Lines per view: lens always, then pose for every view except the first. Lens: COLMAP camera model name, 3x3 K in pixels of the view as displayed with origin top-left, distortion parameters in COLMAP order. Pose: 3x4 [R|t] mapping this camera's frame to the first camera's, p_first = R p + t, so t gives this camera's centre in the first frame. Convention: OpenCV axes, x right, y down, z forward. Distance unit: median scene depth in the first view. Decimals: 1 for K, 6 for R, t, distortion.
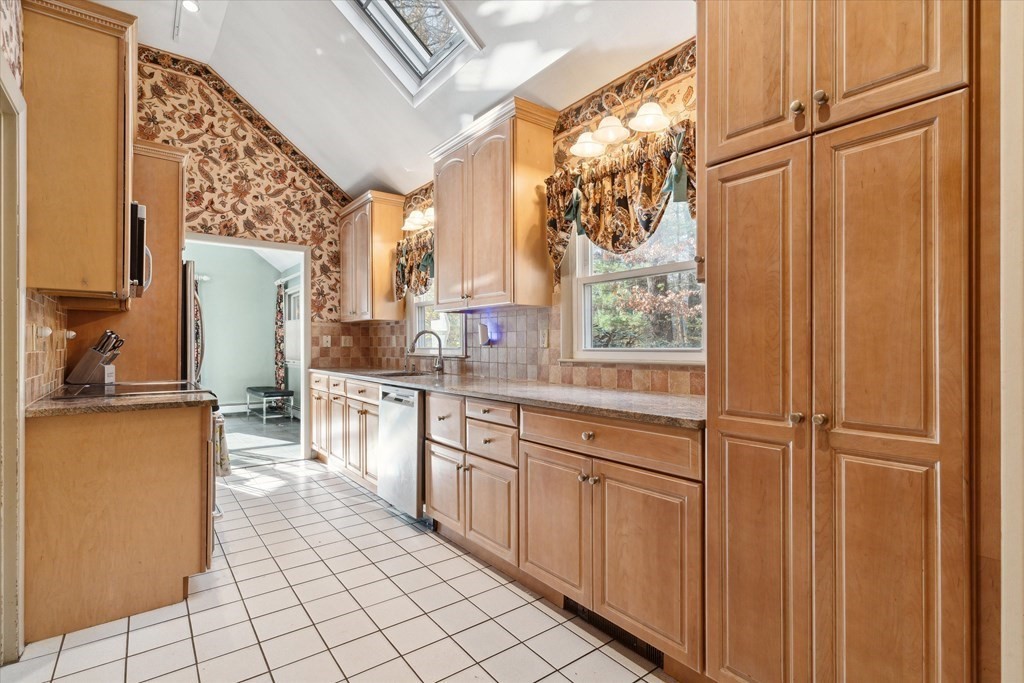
lens RADIAL K [[495.3, 0, 511.8], [0, 495.3, 343.2], [0, 0, 1]] dist [0.003445, 0.000694]
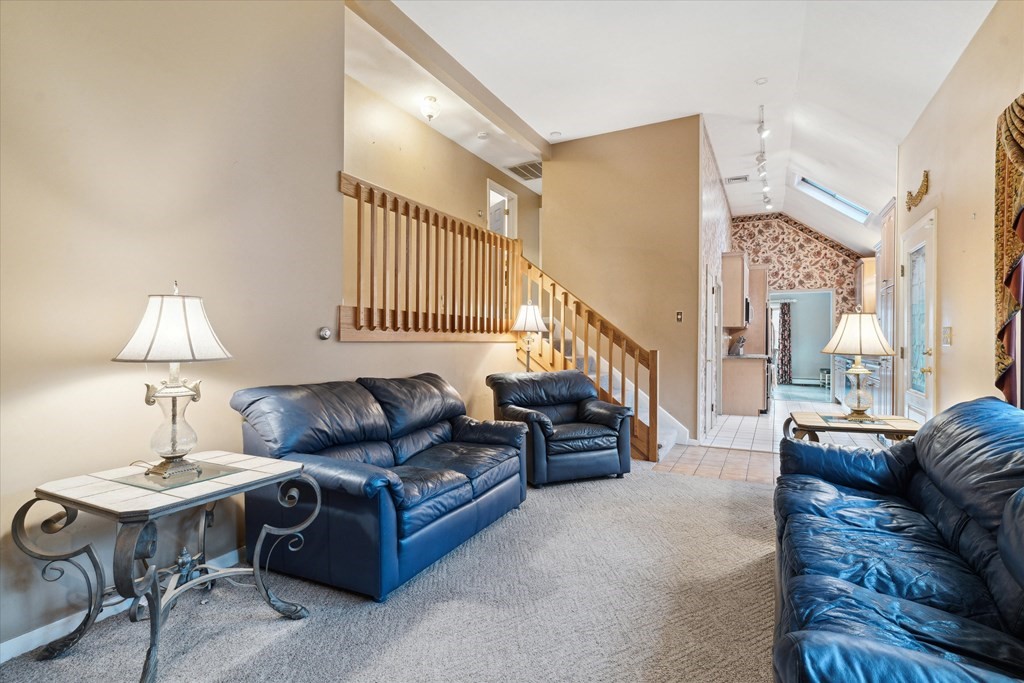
lens RADIAL K [[495.3, 0, 512.4], [0, 495.3, 340.4], [0, 0, 1]] dist [0.003445, 0.000694]
pose [[0.428097, 0.000333, -0.903733, 0.801425], [-0.001843, 0.999998, -0.000504, 0.003671], [0.903731, 0.001882, 0.428097, -0.939932]]
